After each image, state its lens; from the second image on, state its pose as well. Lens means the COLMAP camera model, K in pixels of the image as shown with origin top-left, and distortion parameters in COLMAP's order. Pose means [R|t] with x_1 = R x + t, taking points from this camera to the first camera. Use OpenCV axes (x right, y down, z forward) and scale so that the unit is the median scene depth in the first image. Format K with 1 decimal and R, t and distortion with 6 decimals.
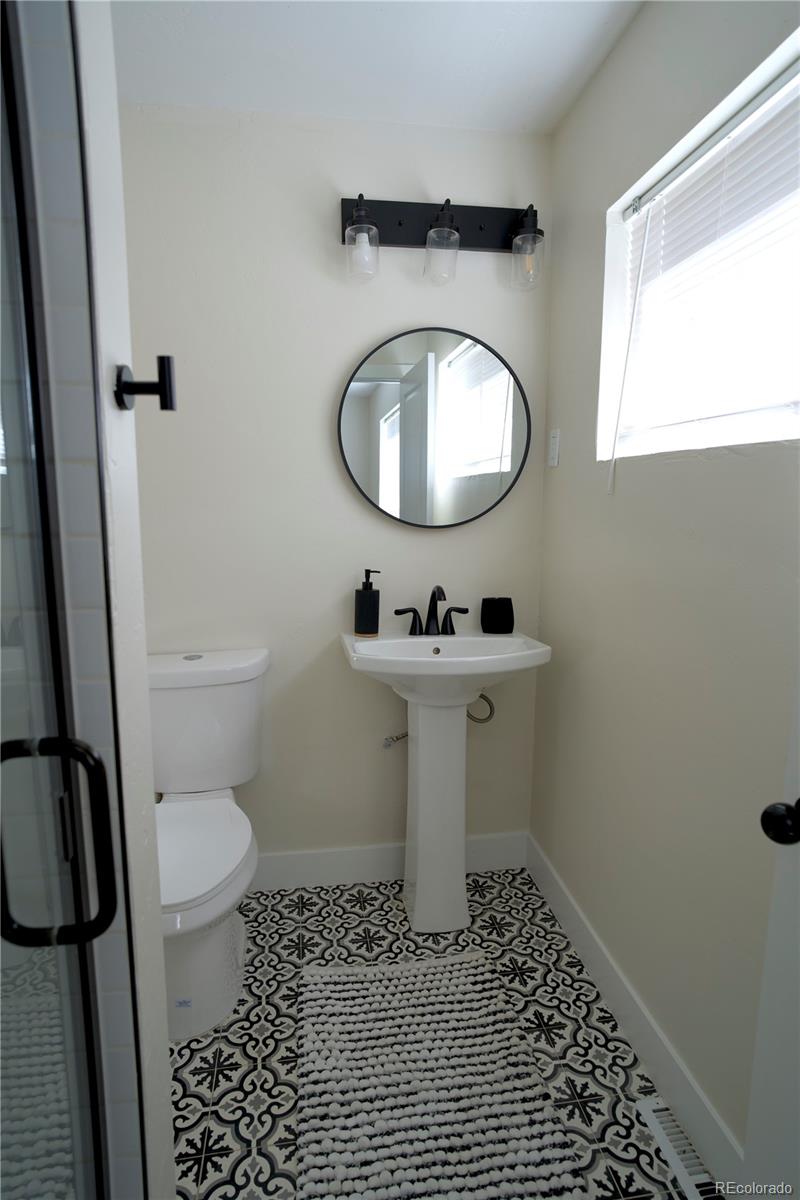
lens RADIAL K [[656.0, 0, 396.1], [0, 656.0, 603.1], [0, 0, 1]] dist [-0.047897, 0.037117]
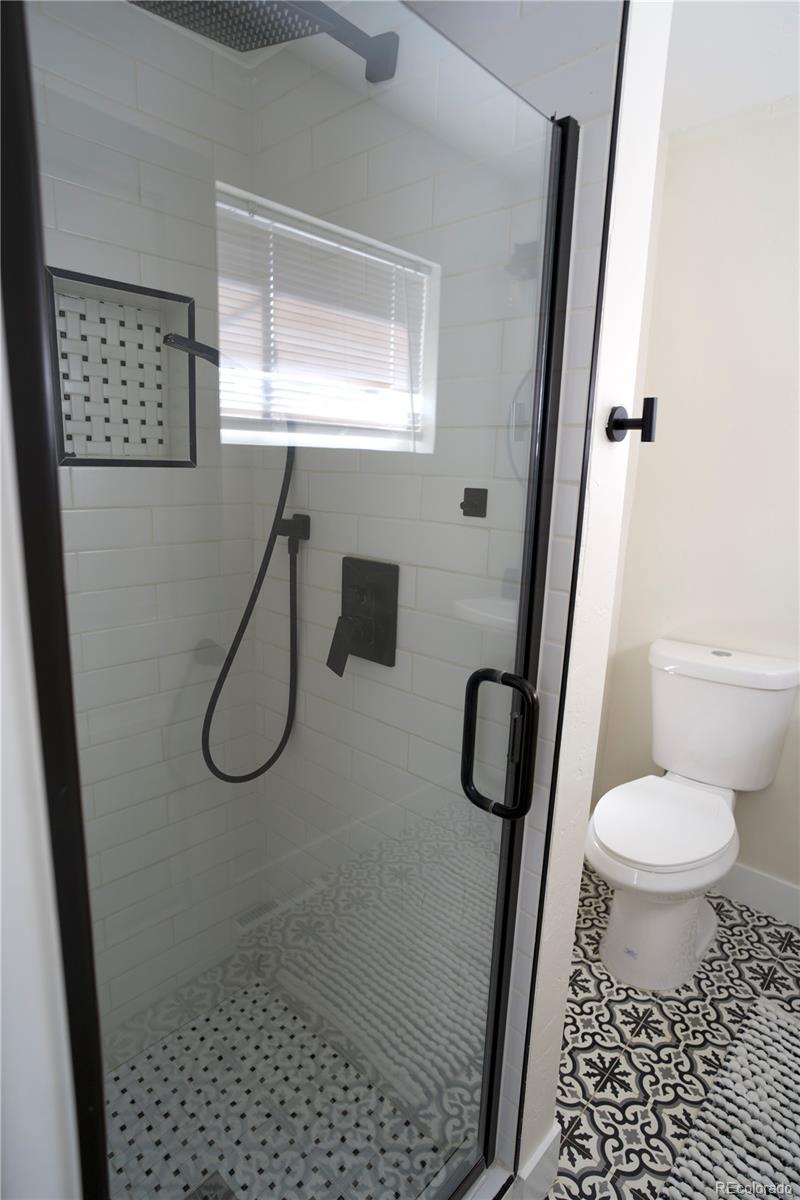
lens RADIAL K [[656.0, 0, 396.1], [0, 656.0, 603.1], [0, 0, 1]] dist [-0.047897, 0.037117]
pose [[0.629478, 0.177413, -0.756493, 0.151642], [-0.155394, 0.982660, 0.101150, -0.022529], [0.761321, 0.053883, 0.646132, -0.060155]]
